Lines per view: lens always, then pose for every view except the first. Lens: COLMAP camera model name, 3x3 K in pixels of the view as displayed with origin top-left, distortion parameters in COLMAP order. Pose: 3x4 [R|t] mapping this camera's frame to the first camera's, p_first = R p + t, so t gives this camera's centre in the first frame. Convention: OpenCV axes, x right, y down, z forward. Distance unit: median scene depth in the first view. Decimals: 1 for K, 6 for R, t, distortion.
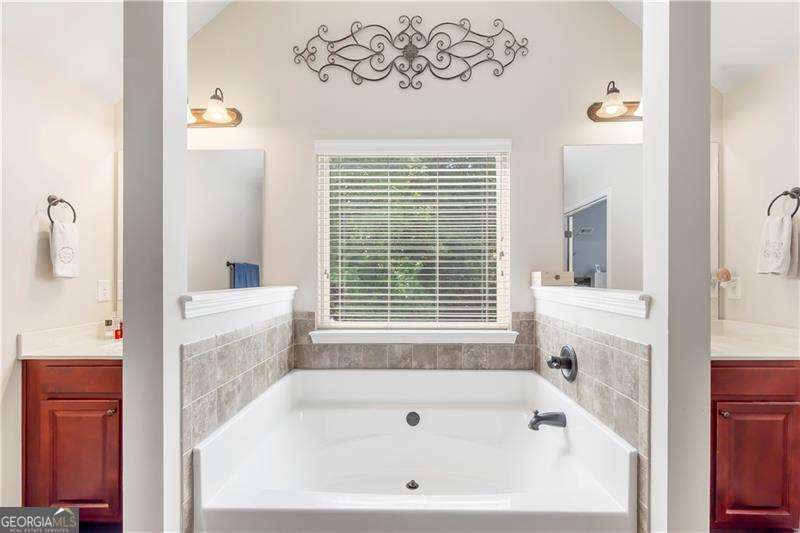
lens RADIAL K [[373.4, 0, 400.2], [0, 373.4, 271.6], [0, 0, 1]] dist [0.014920, -0.004902]
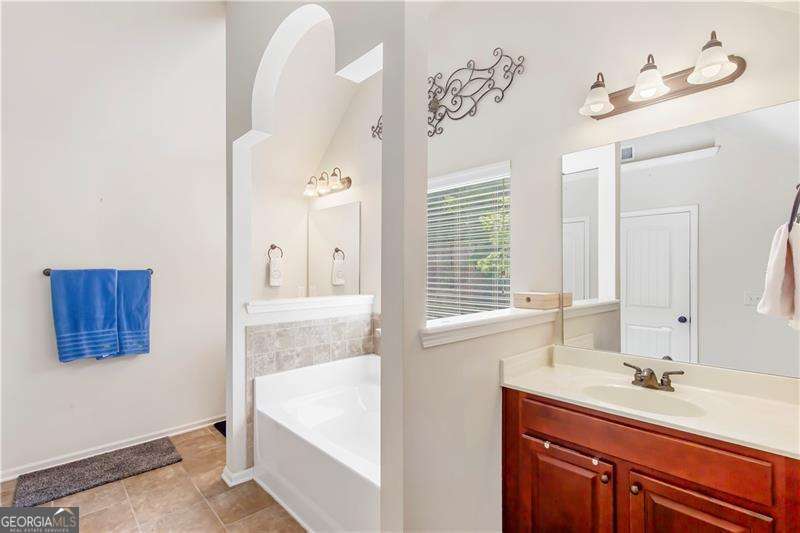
lens RADIAL K [[373.4, 0, 400.6], [0, 373.4, 263.8], [0, 0, 1]] dist [0.014920, -0.004902]
pose [[0.707684, -0.010820, -0.706446, 0.795849], [0.007424, 0.999941, -0.007879, -0.066975], [0.706490, 0.000331, 0.707723, 0.073290]]
